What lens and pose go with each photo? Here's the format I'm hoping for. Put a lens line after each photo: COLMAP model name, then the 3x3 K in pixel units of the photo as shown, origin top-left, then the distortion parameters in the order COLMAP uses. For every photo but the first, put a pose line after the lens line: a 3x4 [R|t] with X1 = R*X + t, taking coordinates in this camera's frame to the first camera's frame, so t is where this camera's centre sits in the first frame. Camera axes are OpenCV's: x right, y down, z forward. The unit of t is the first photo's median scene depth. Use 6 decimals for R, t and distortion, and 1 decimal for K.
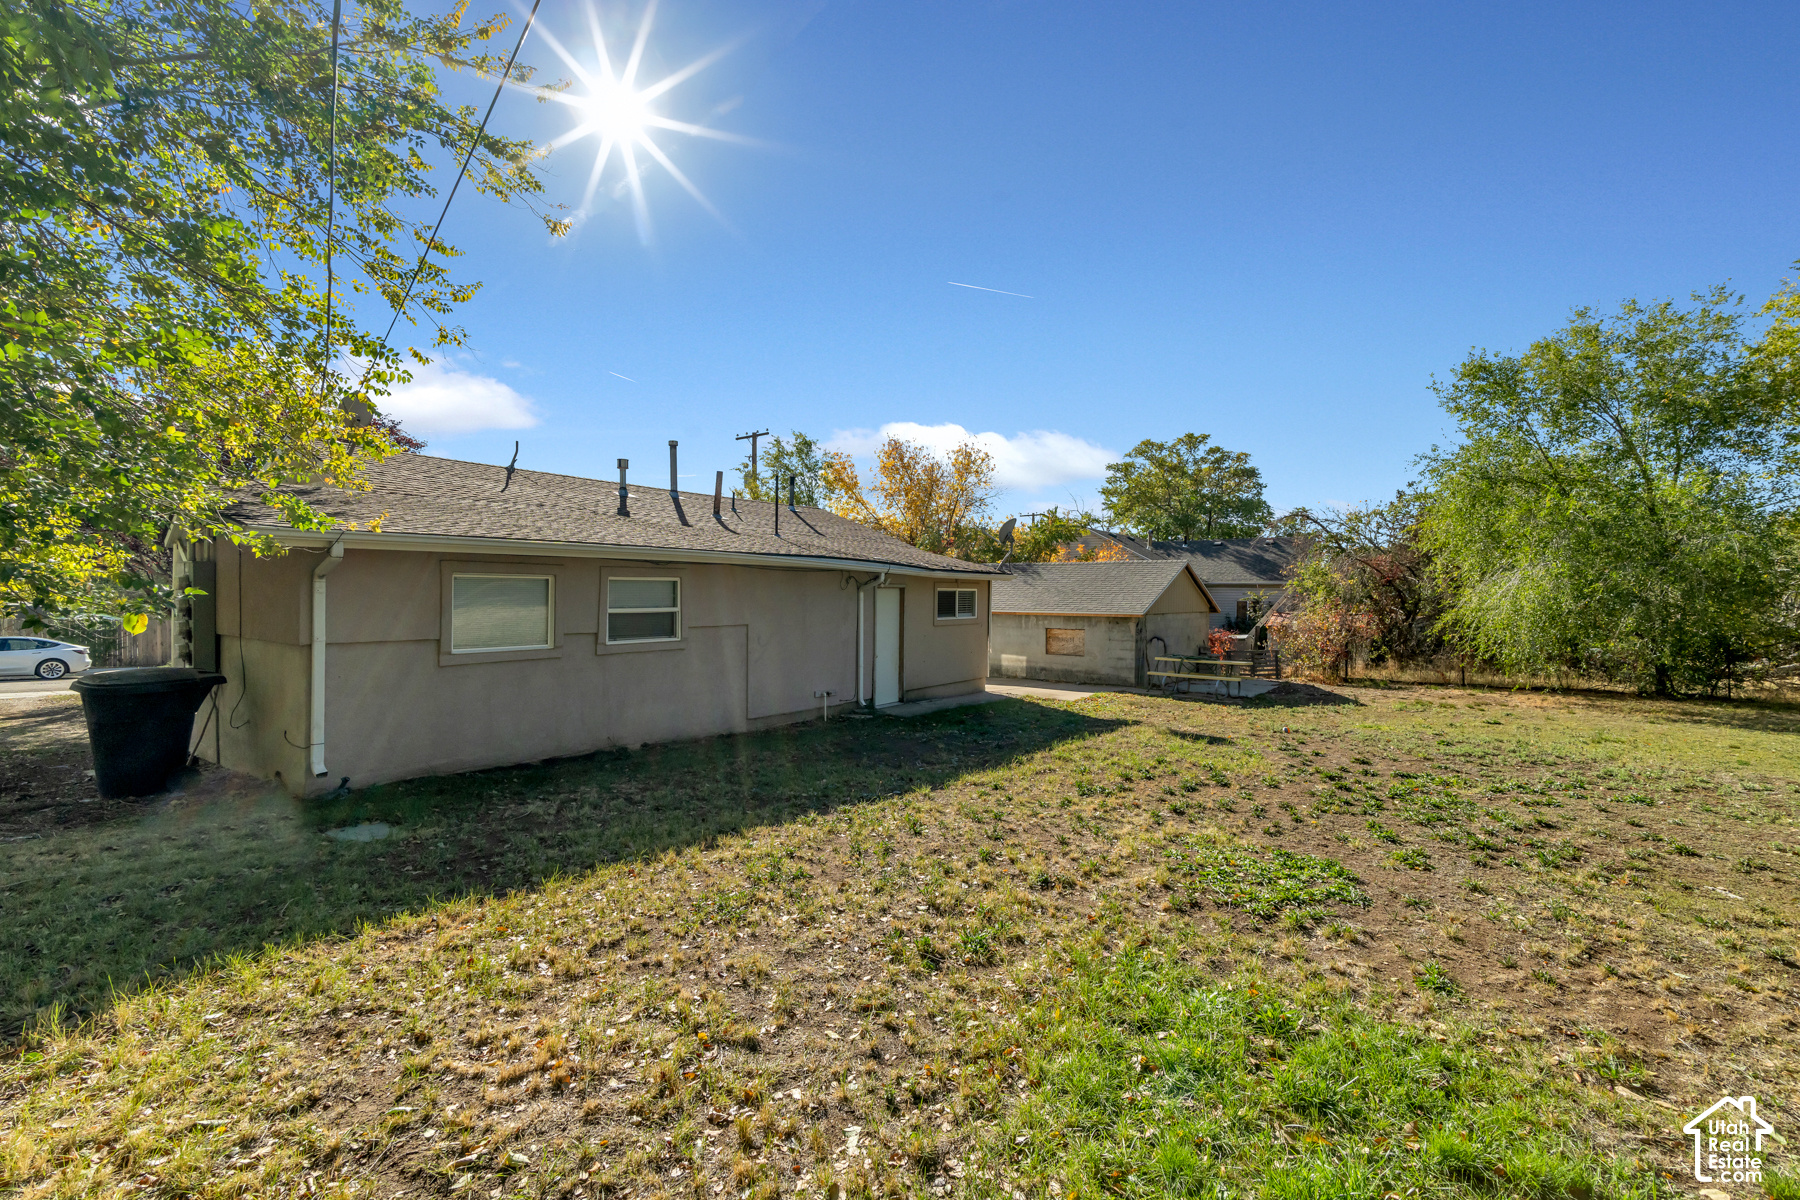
lens RADIAL K [[784.2, 0, 896.1], [0, 784.2, 598.0], [0, 0, 1]] dist [0.000628, 0.000263]
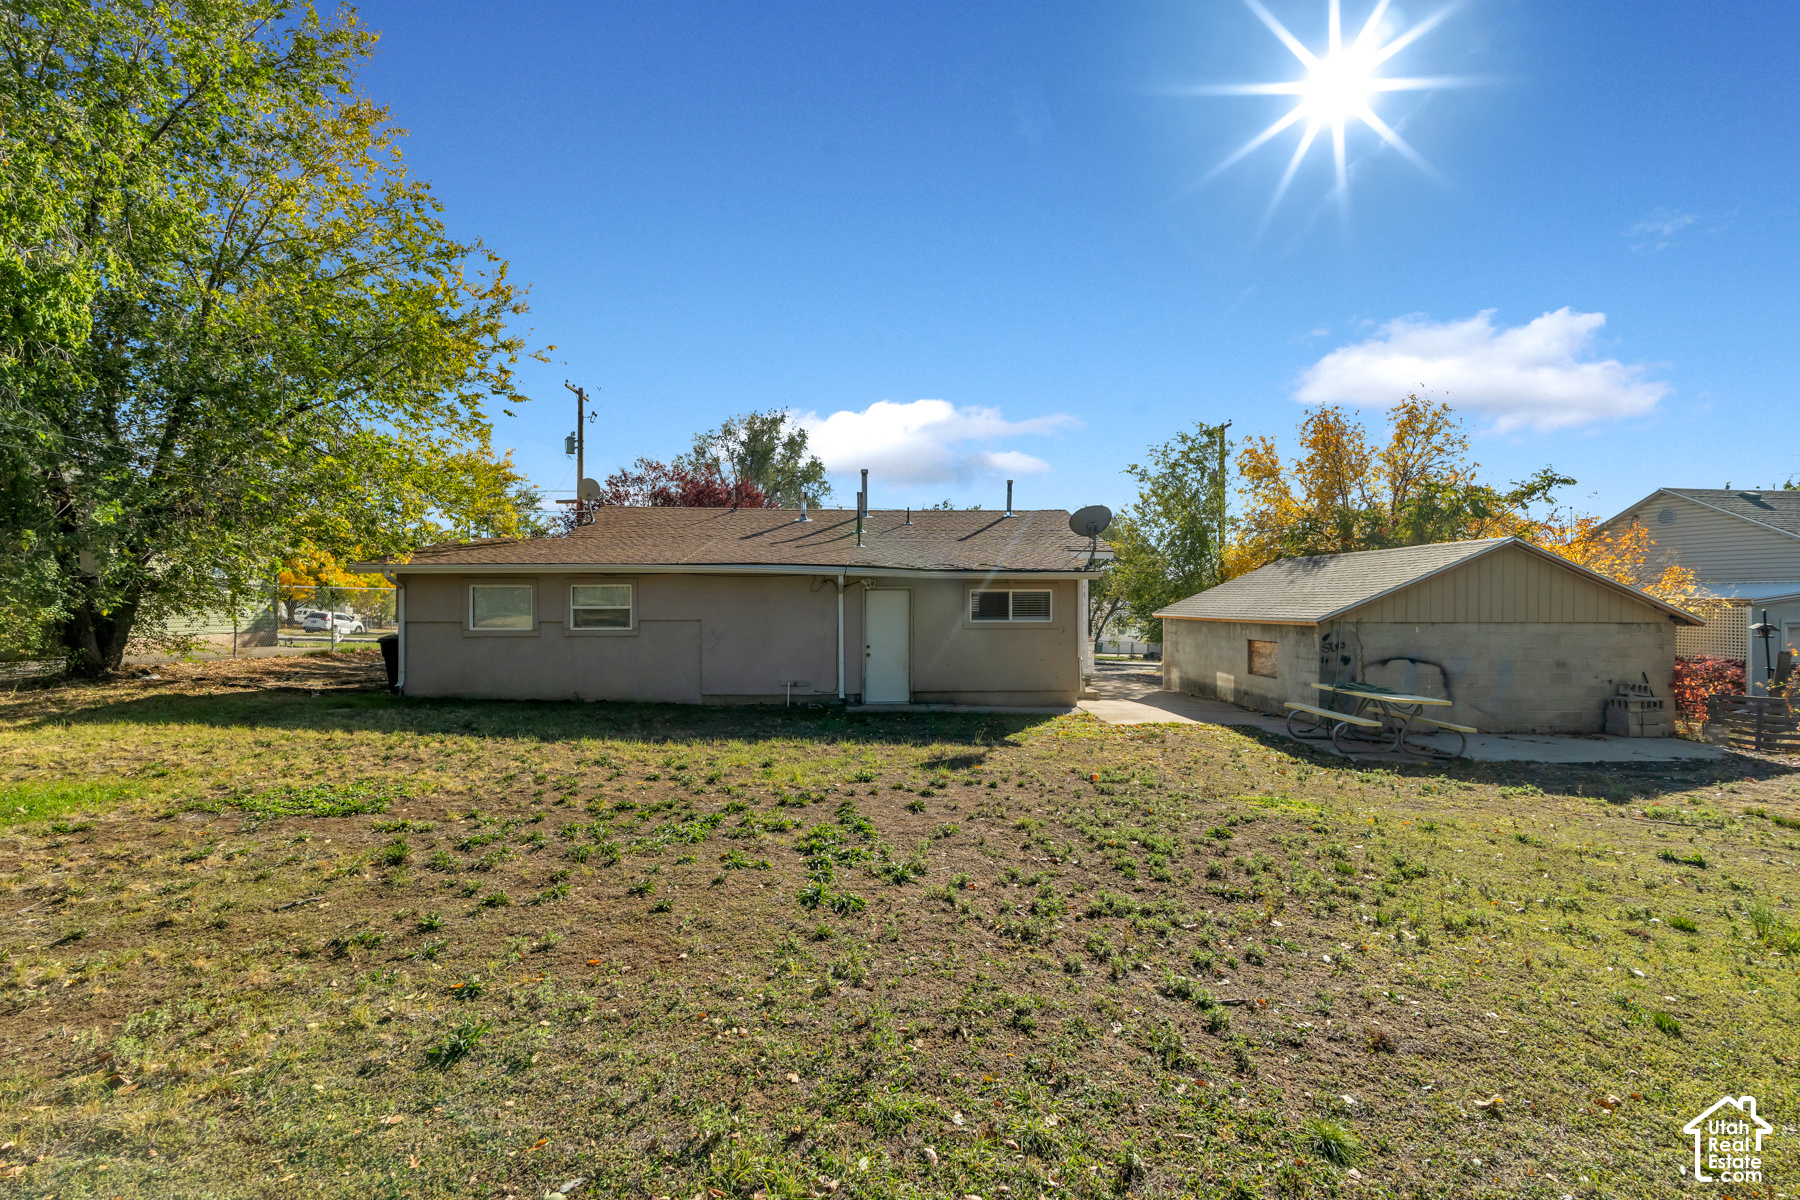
lens RADIAL K [[784.2, 0, 904.0], [0, 784.2, 600.4], [0, 0, 1]] dist [0.000628, 0.000263]
pose [[0.614430, -0.010852, -0.788896, 0.840778], [0.000597, 0.999912, -0.013290, 0.014772], [0.788971, 0.007695, 0.614382, 0.388156]]
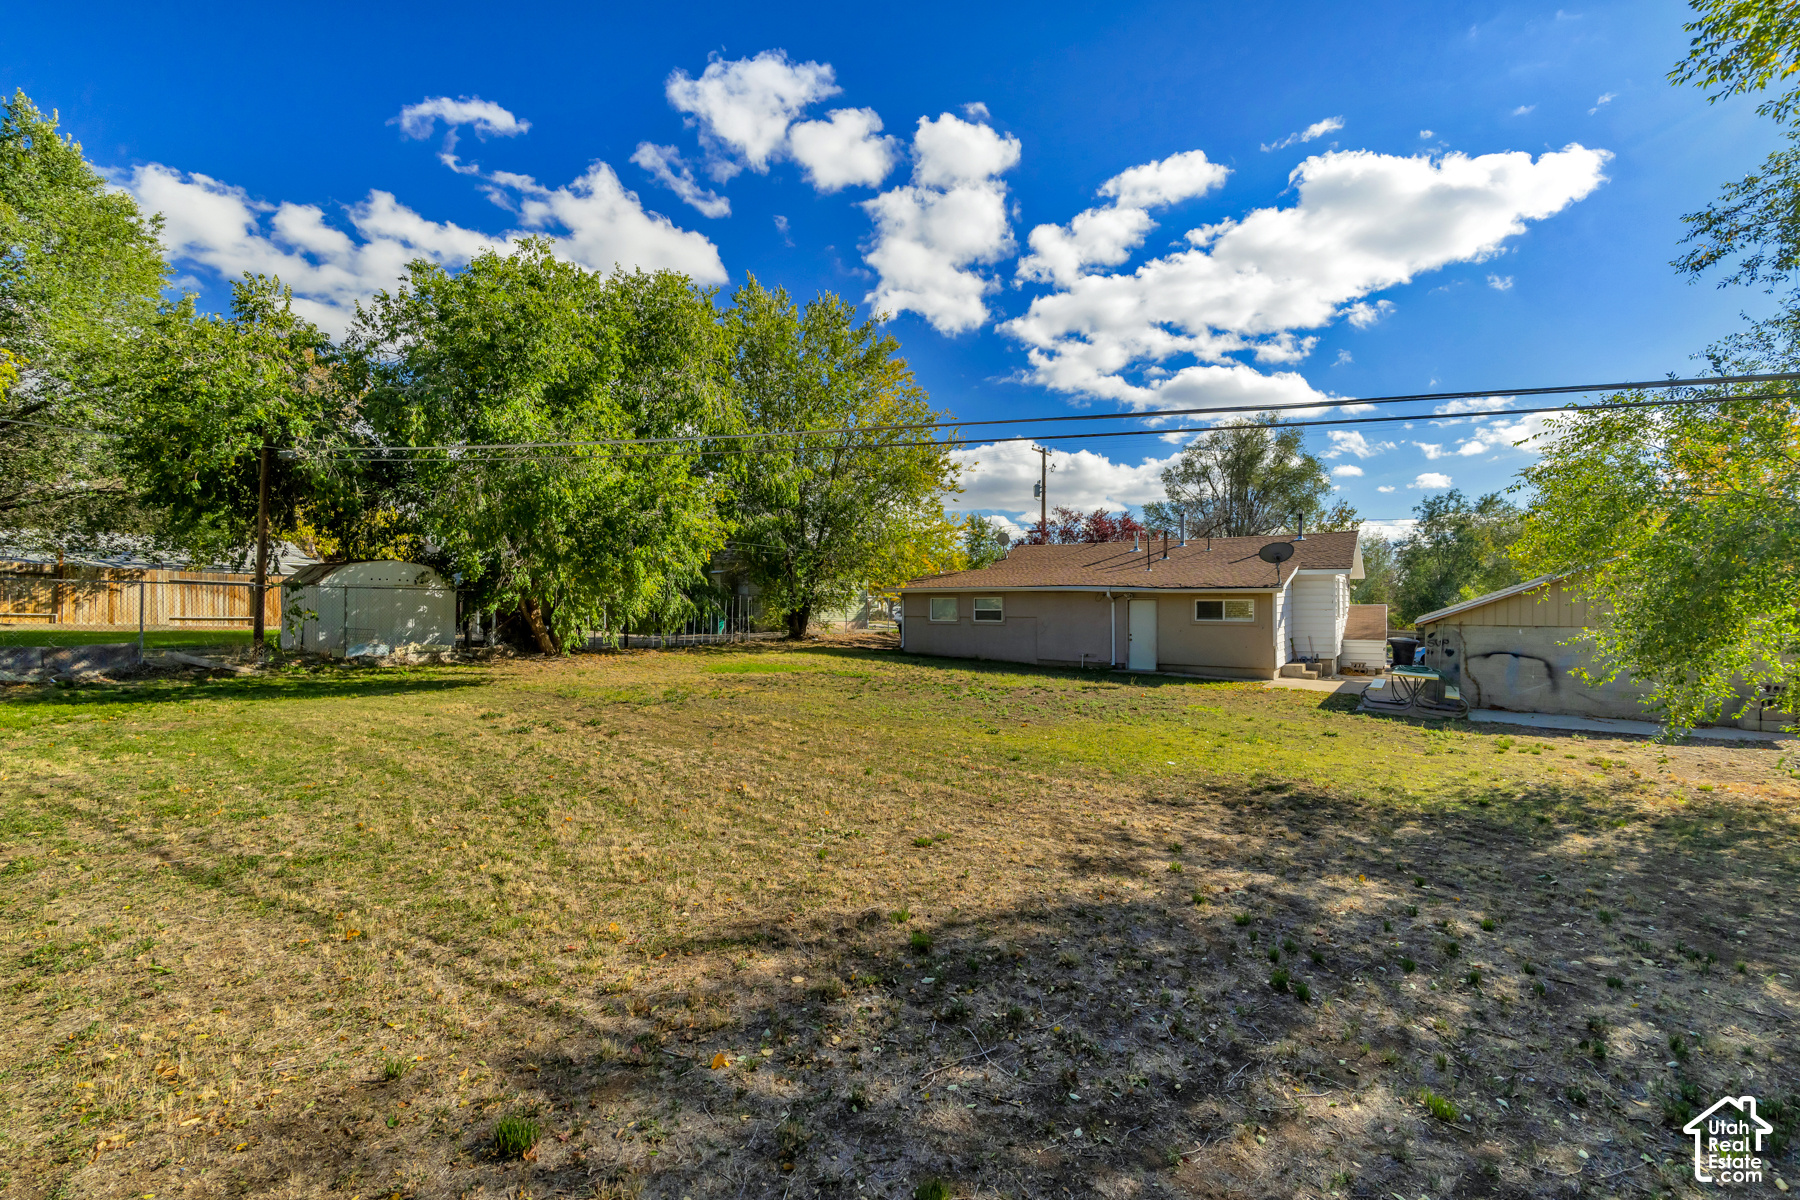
lens RADIAL K [[784.2, 0, 900.3], [0, 784.2, 602.0], [0, 0, 1]] dist [0.000628, 0.000263]
pose [[-0.003989, -0.007202, -0.999966, 1.718057], [-0.006262, 0.999955, -0.007177, 0.006732], [0.999972, 0.006233, -0.004034, 0.499355]]
